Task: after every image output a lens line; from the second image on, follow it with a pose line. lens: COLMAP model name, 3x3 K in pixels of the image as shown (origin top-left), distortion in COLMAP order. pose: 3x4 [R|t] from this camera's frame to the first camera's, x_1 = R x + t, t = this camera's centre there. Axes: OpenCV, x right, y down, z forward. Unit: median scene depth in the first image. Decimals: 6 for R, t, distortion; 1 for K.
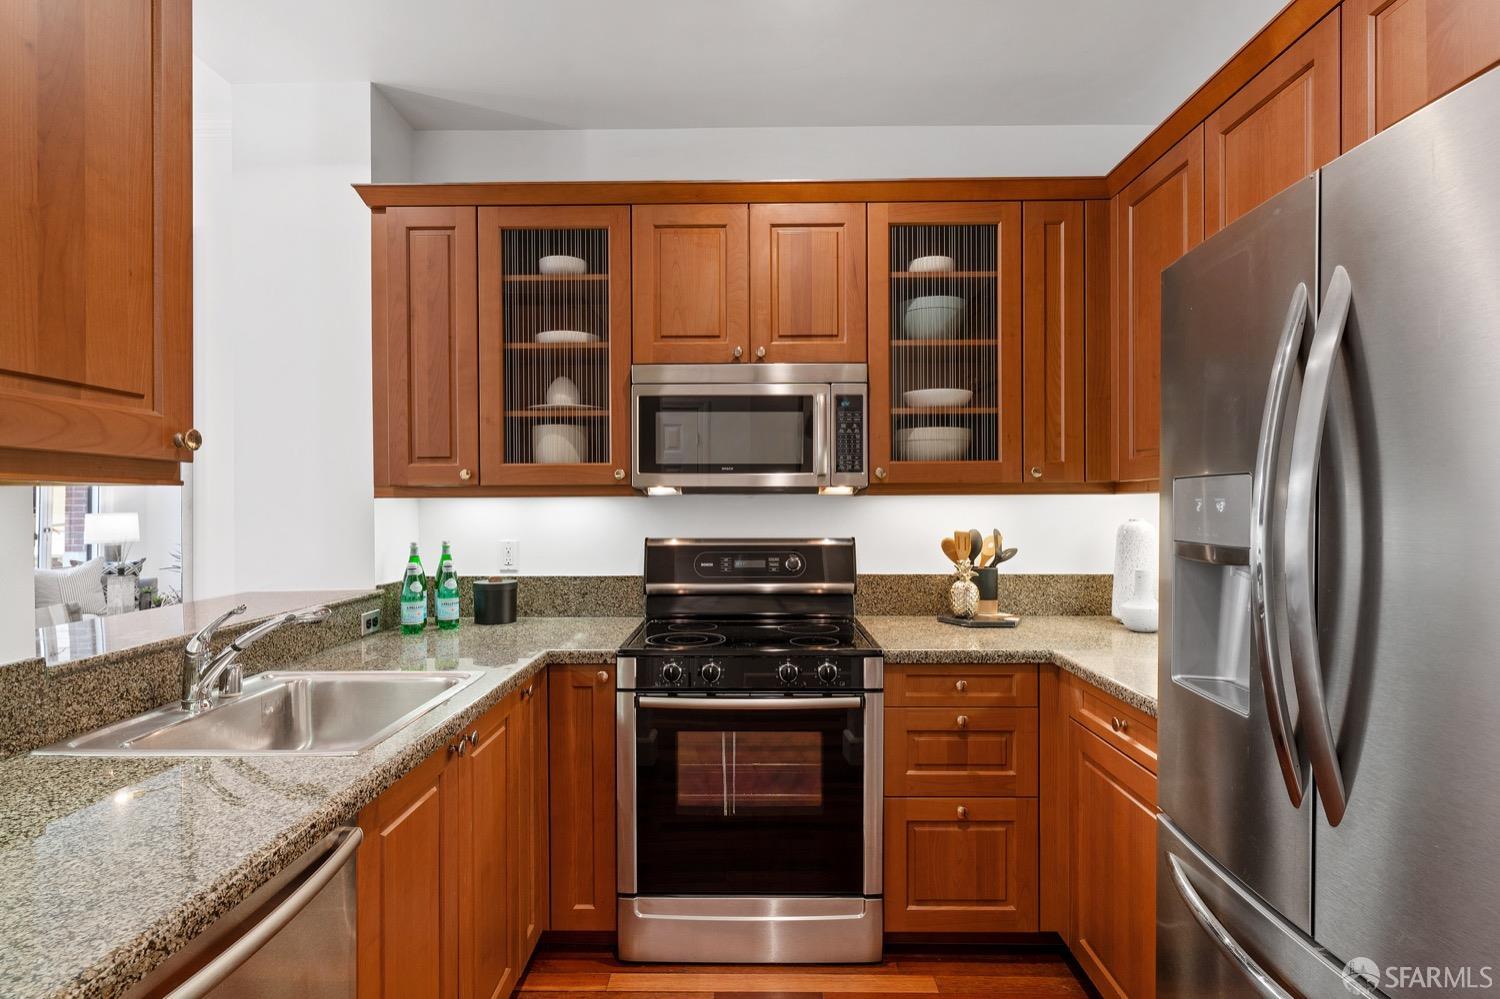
lens RADIAL K [[746.5, 0, 750.0], [0, 746.5, 499.5], [0, 0, 1]] dist [0.000747, 0.000208]
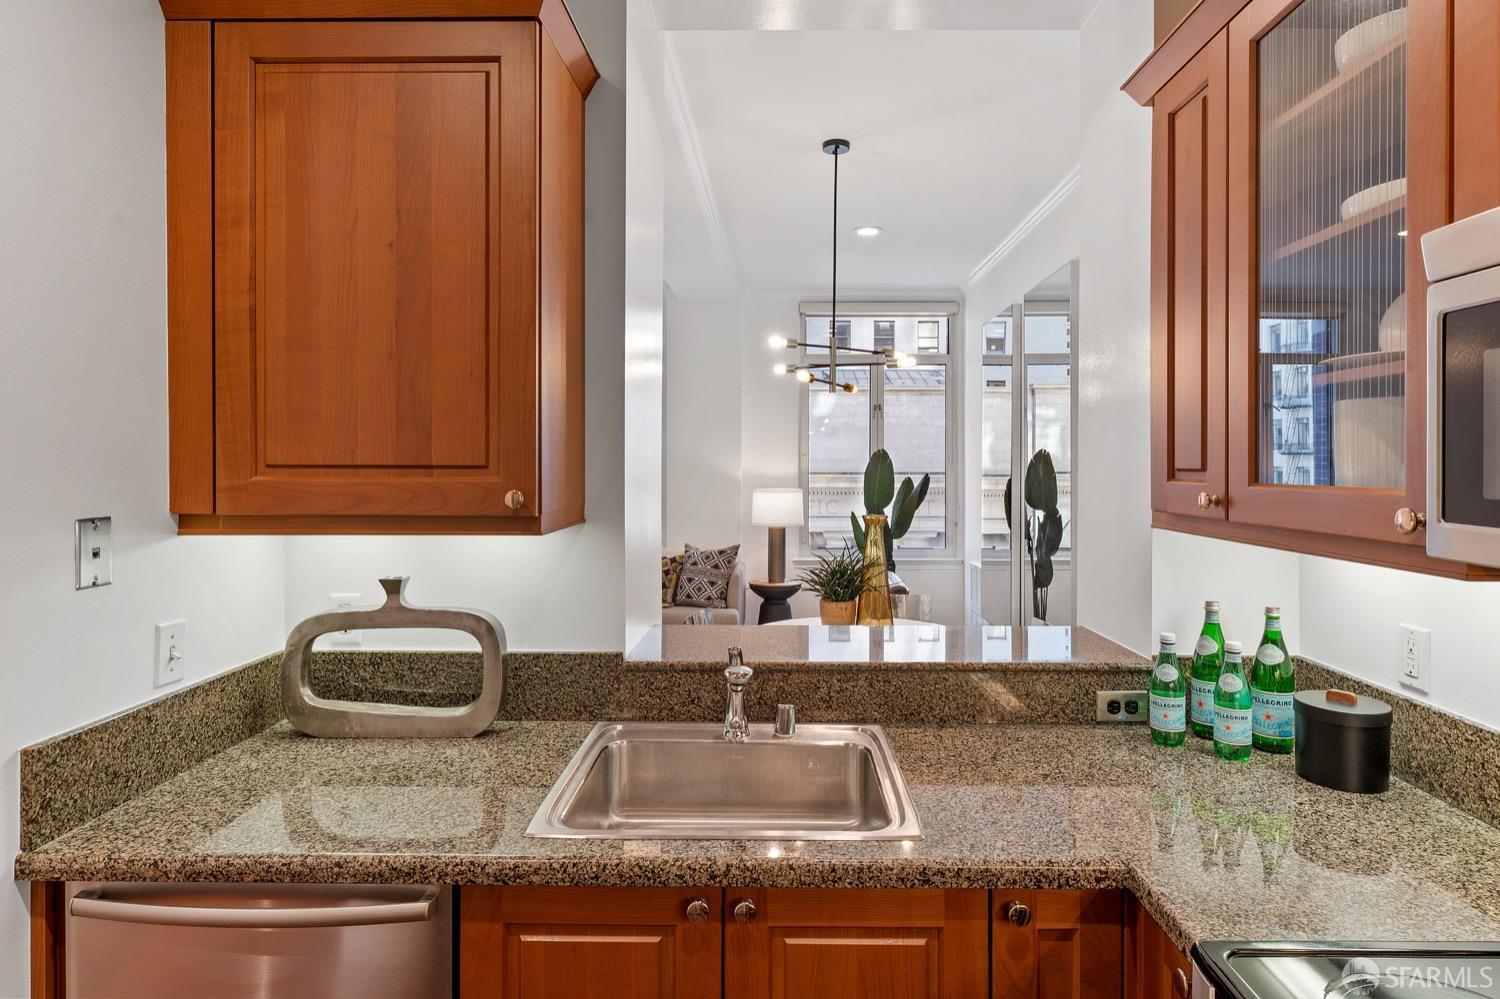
lens RADIAL K [[830.2, 0, 779.0], [0, 830.2, 458.7], [0, 0, 1]] dist [0.001142, -0.000150]
pose [[-0.003677, 0.004245, -0.999984, 0.490342], [0.003886, 0.999984, 0.004230, -0.130161], [0.999986, -0.003870, -0.003694, 1.255286]]
